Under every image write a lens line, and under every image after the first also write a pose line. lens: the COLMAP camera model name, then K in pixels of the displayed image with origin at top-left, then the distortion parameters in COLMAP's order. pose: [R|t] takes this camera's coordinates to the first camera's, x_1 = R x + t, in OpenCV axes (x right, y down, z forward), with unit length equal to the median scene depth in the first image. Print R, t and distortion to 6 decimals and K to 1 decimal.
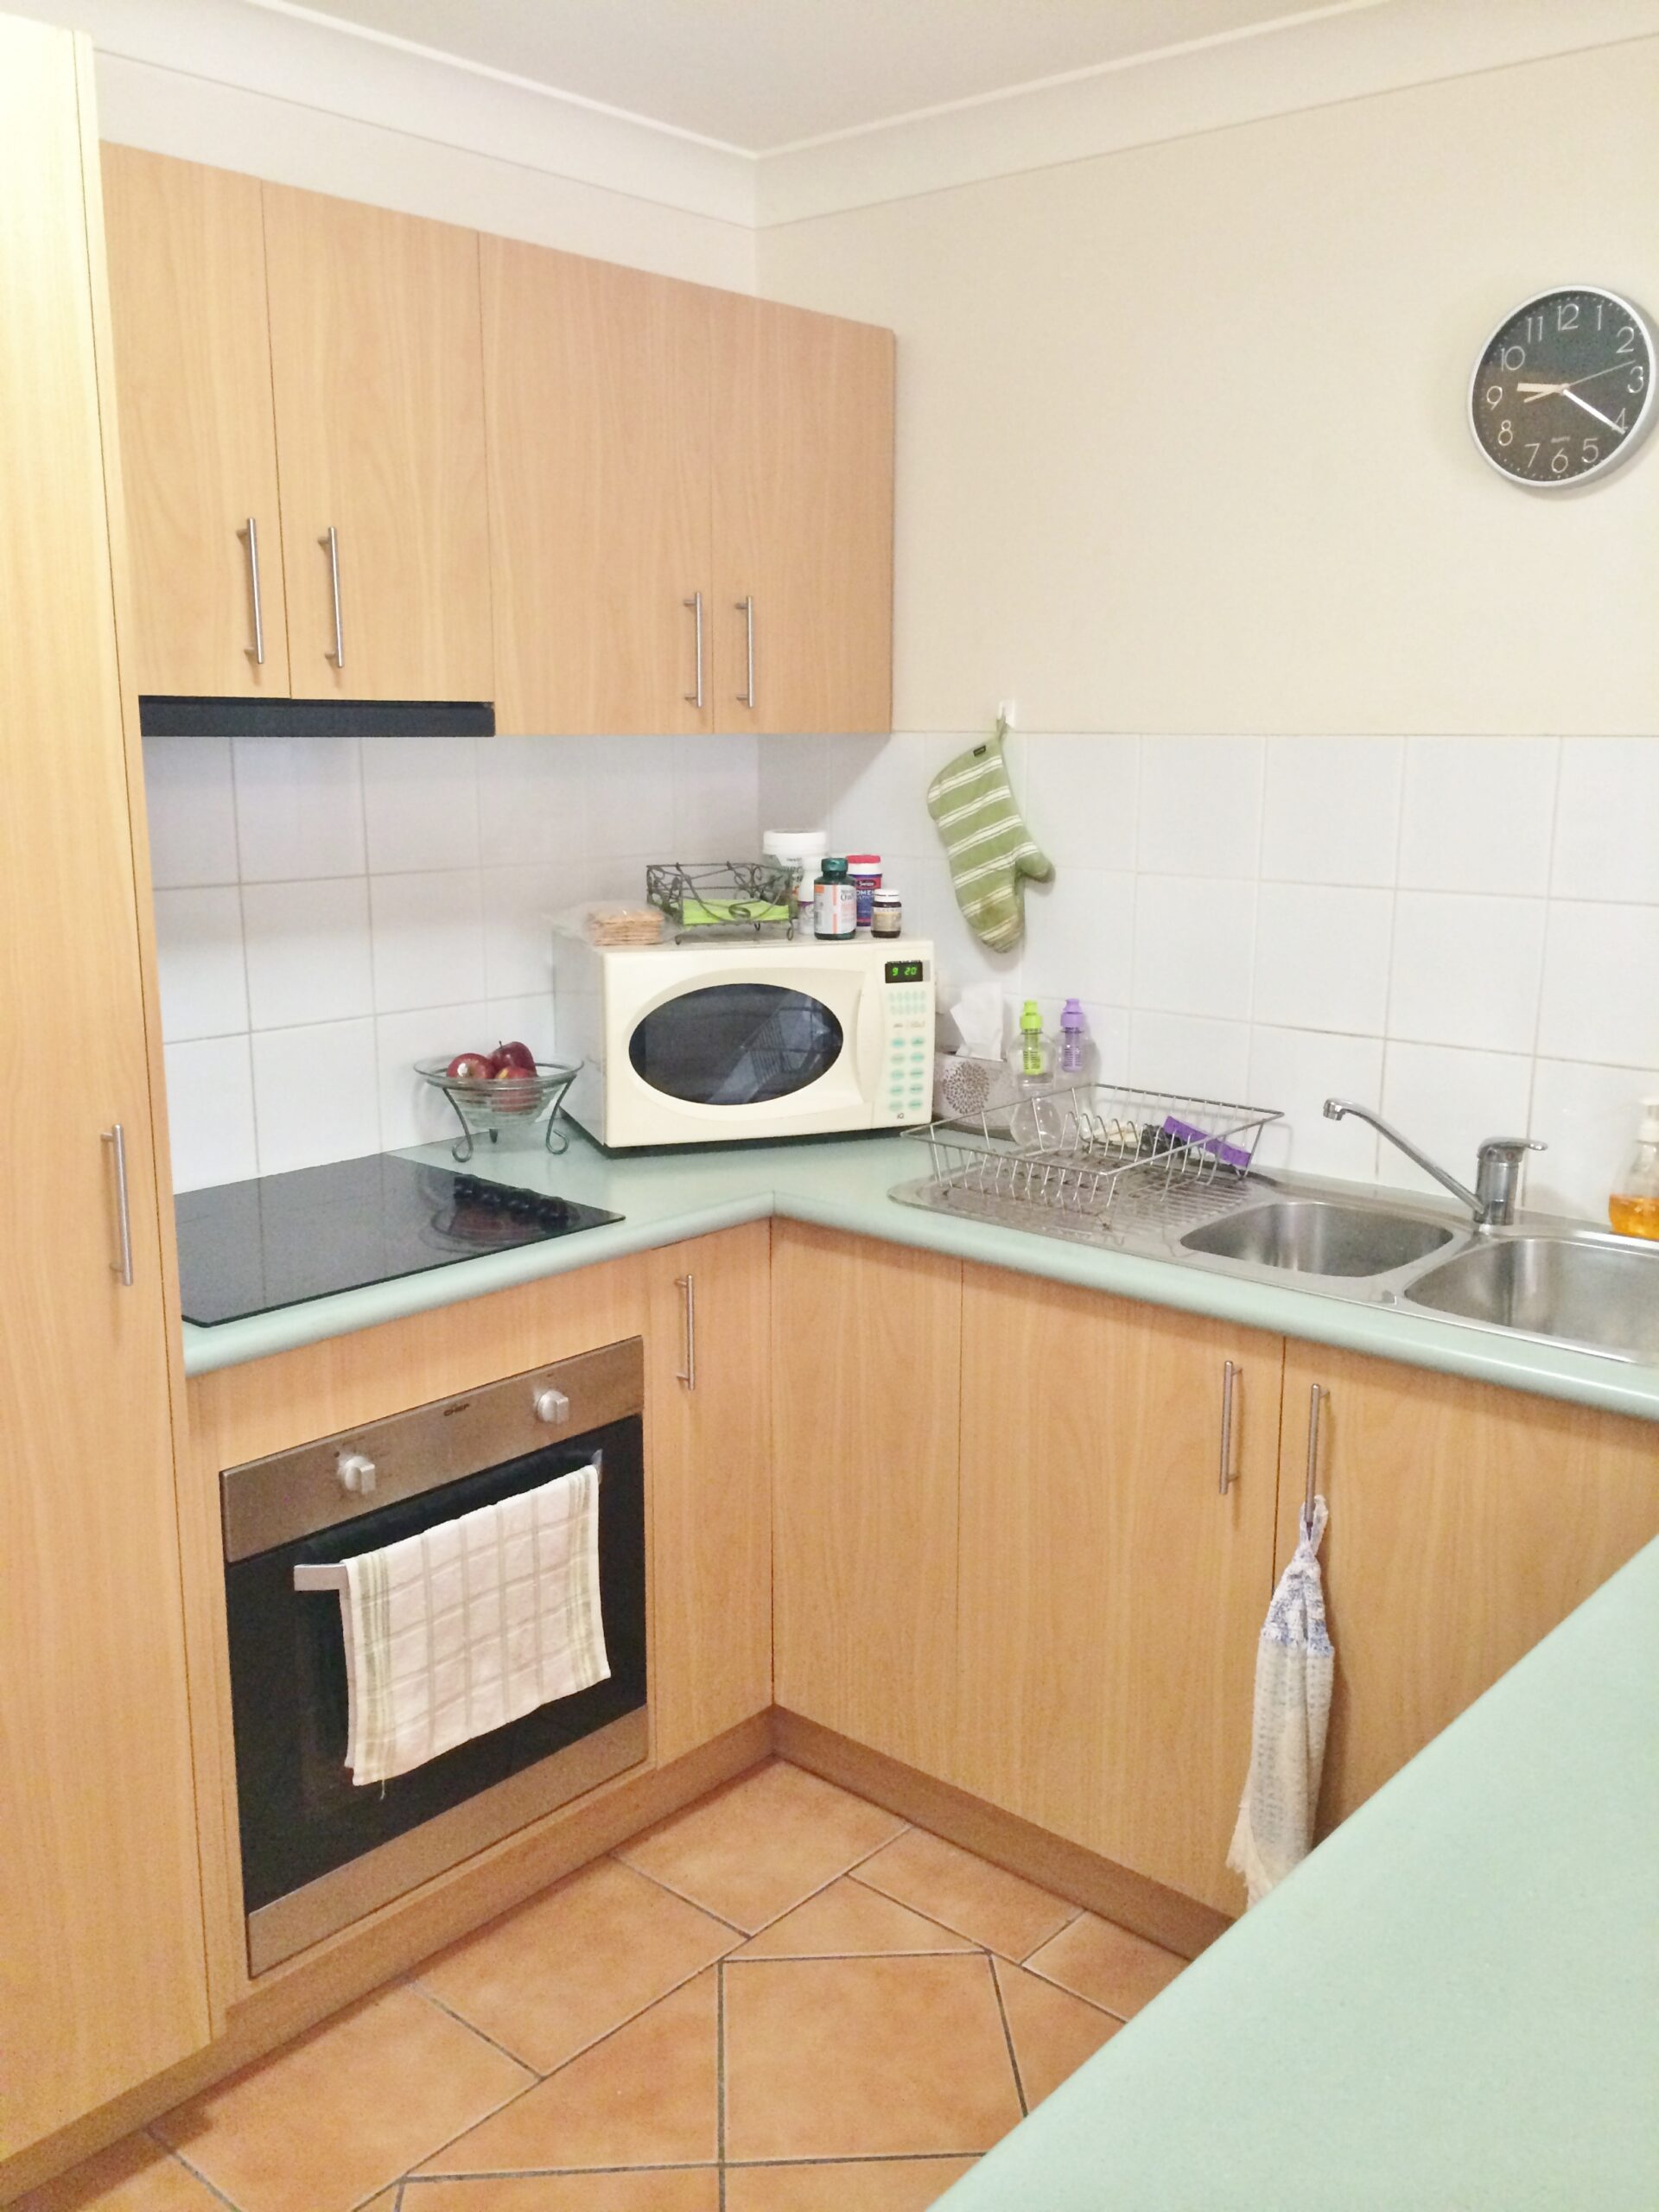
lens RADIAL K [[1905.9, 0, 829.5], [0, 1905.9, 1106.0], [0, 0, 1]] dist [0.091381, -0.116989]
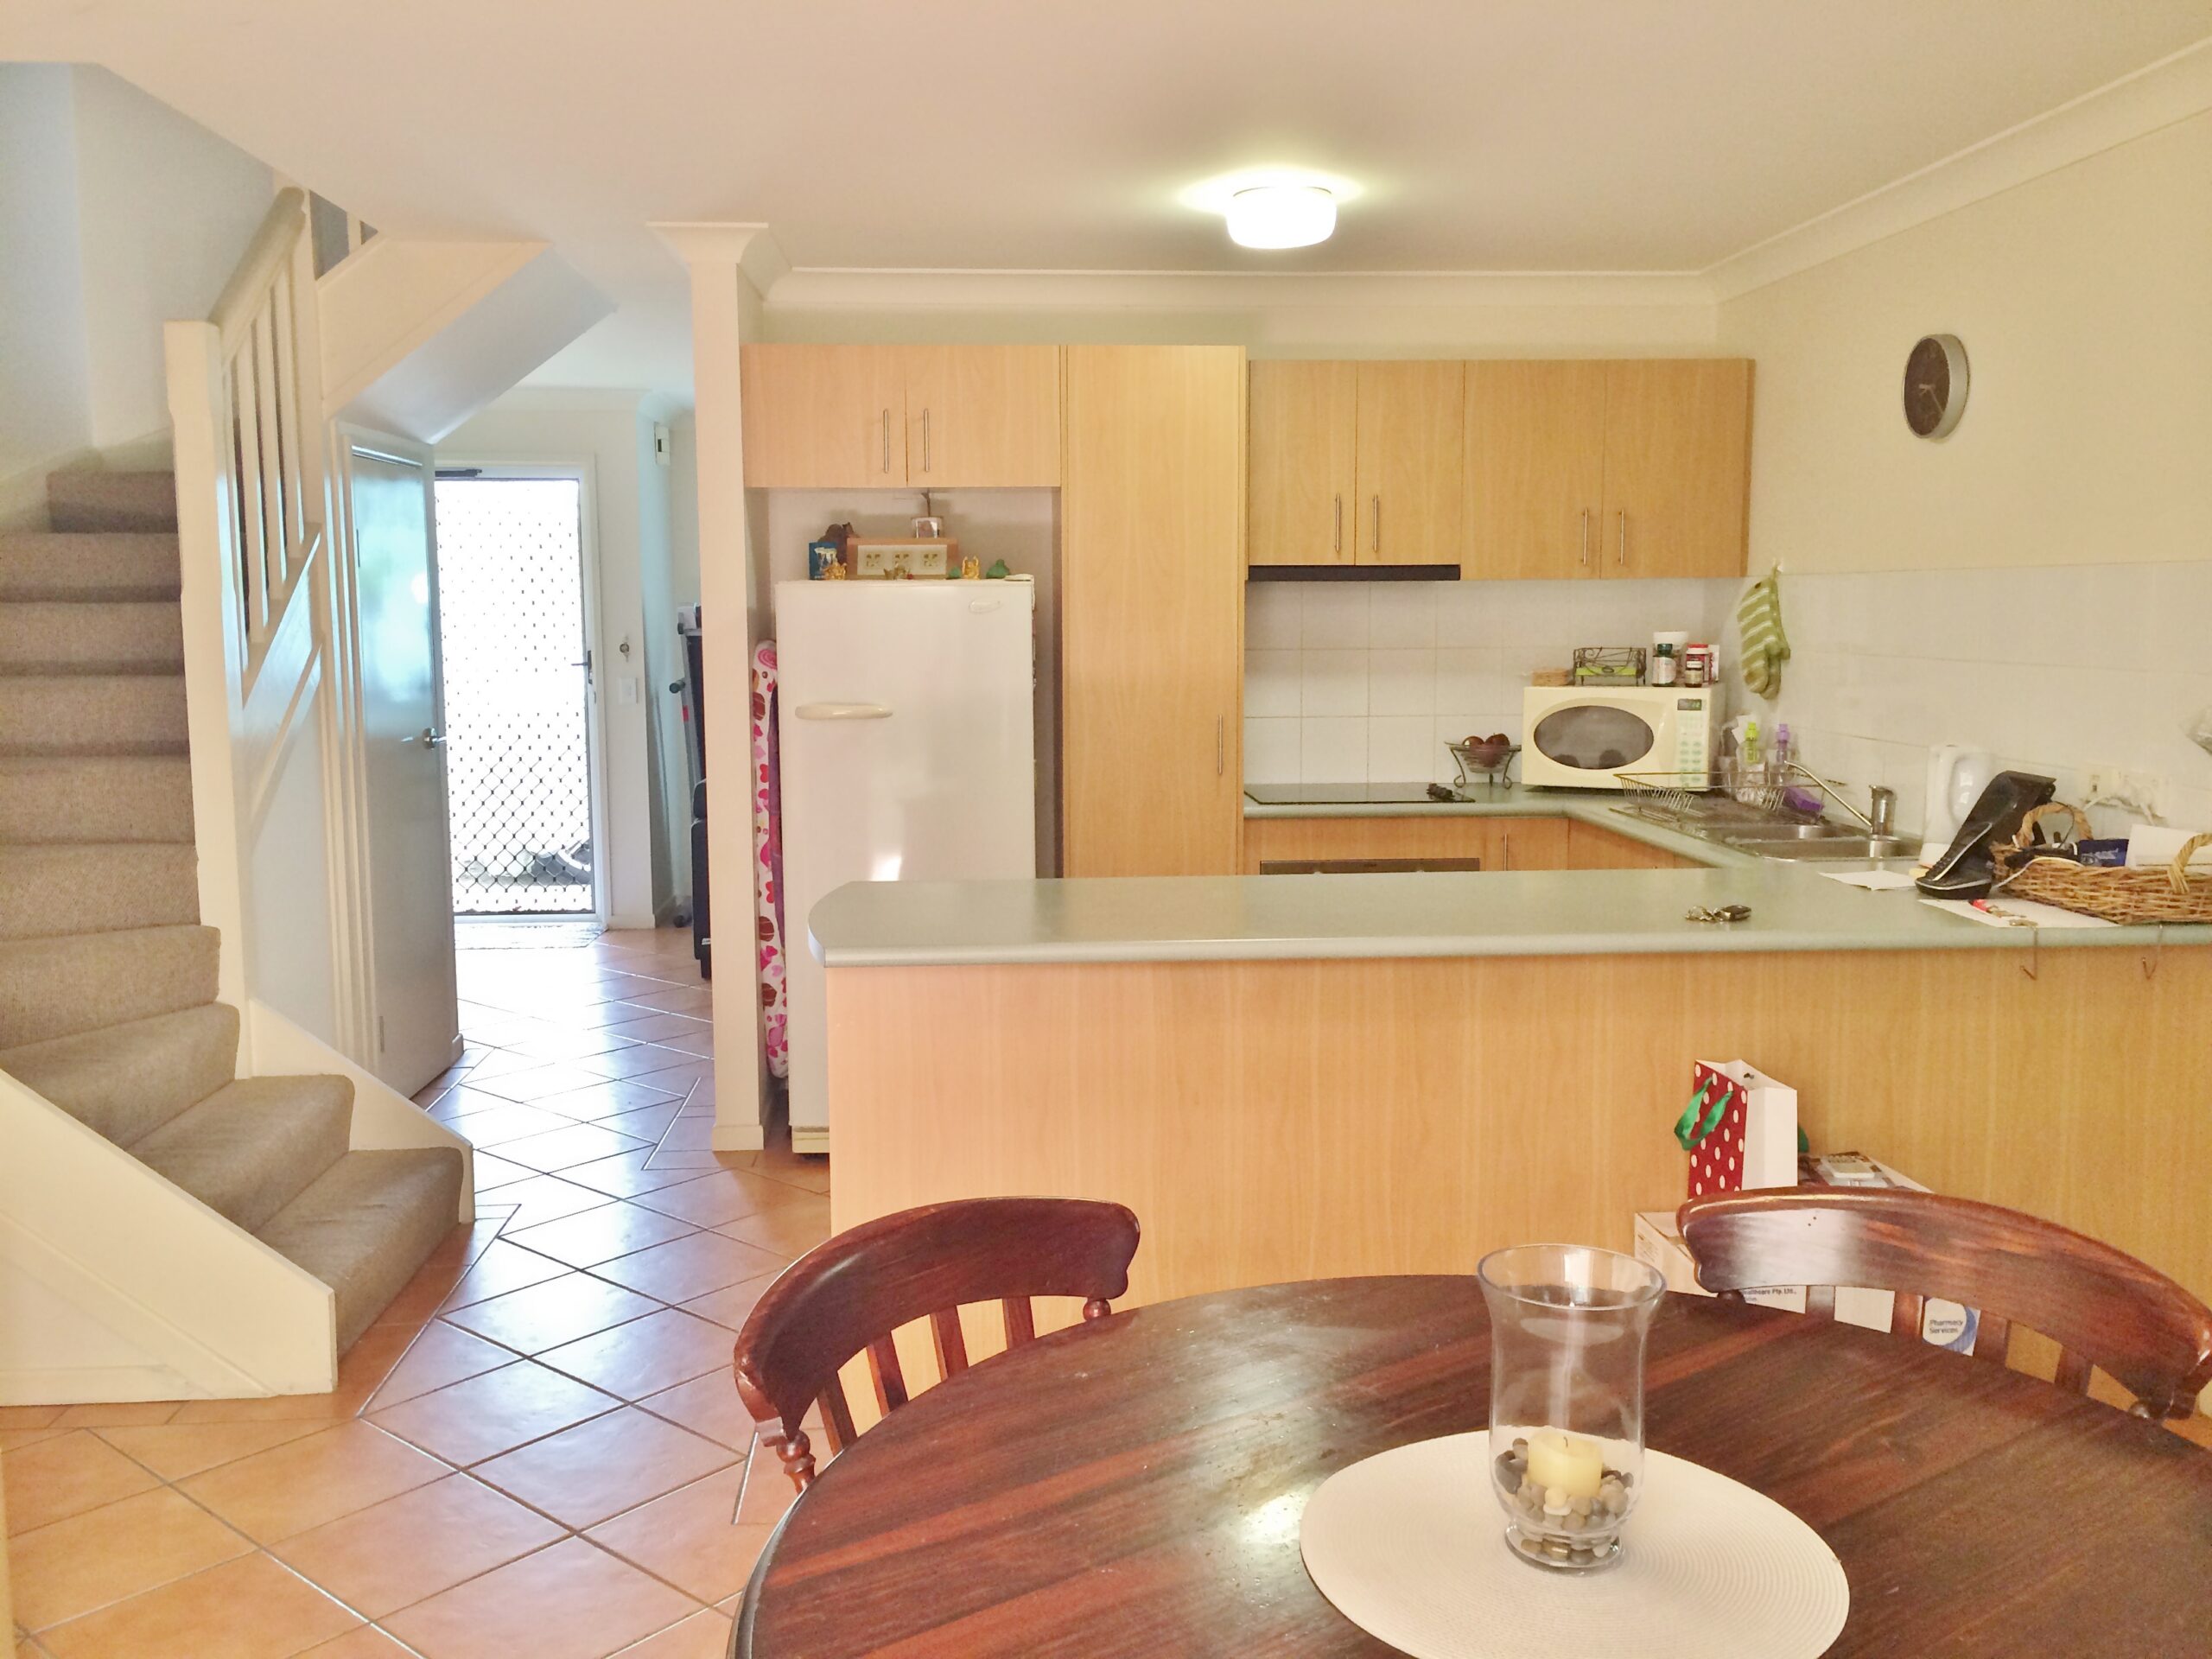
lens RADIAL K [[1905.9, 0, 1096.9], [0, 1905.9, 823.7], [0, 0, 1]] dist [0.091381, -0.116989]
pose [[0.704727, 0.078942, -0.705073, 1.121777], [-0.137477, 0.990149, -0.026550, 0.201385], [0.696031, 0.115642, 0.708637, -0.818572]]
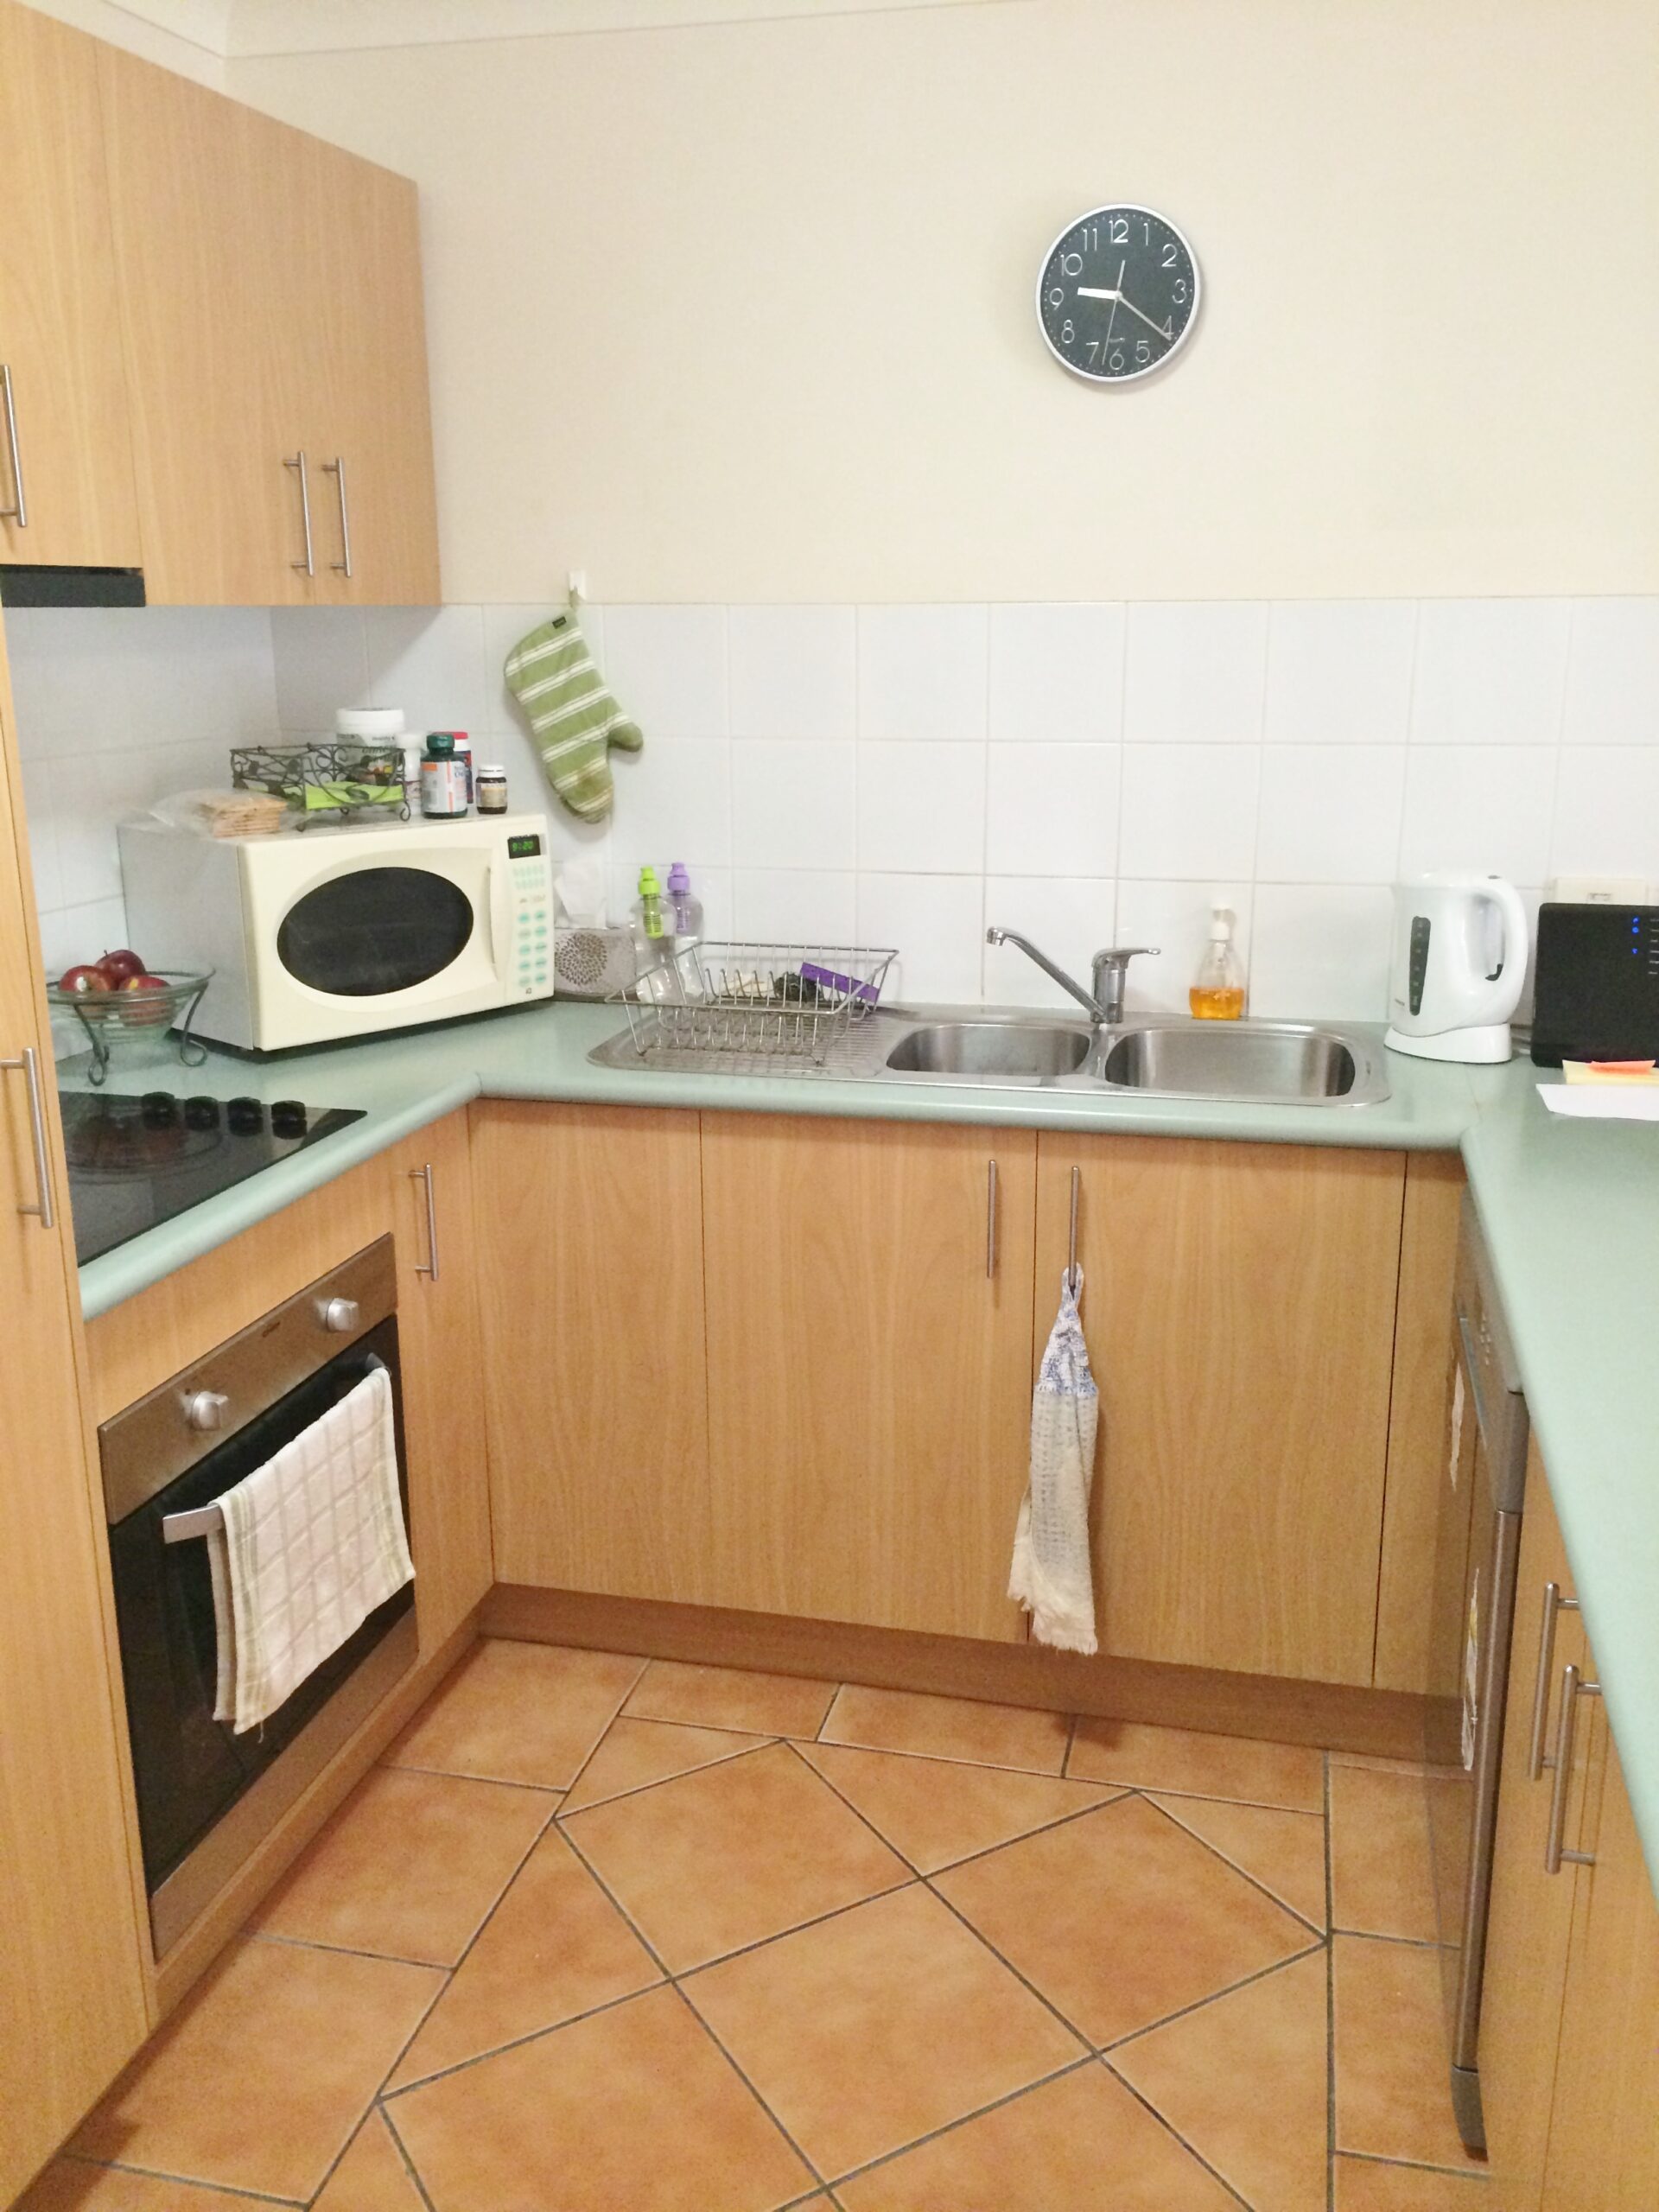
lens RADIAL K [[1905.9, 0, 829.5], [0, 1905.9, 1106.0], [0, 0, 1]] dist [0.091381, -0.116989]
pose [[0.887258, -0.125115, 0.443982, -0.333177], [0.101209, 0.991861, 0.077251, 0.004084], [-0.450034, -0.023607, 0.892700, 0.032918]]
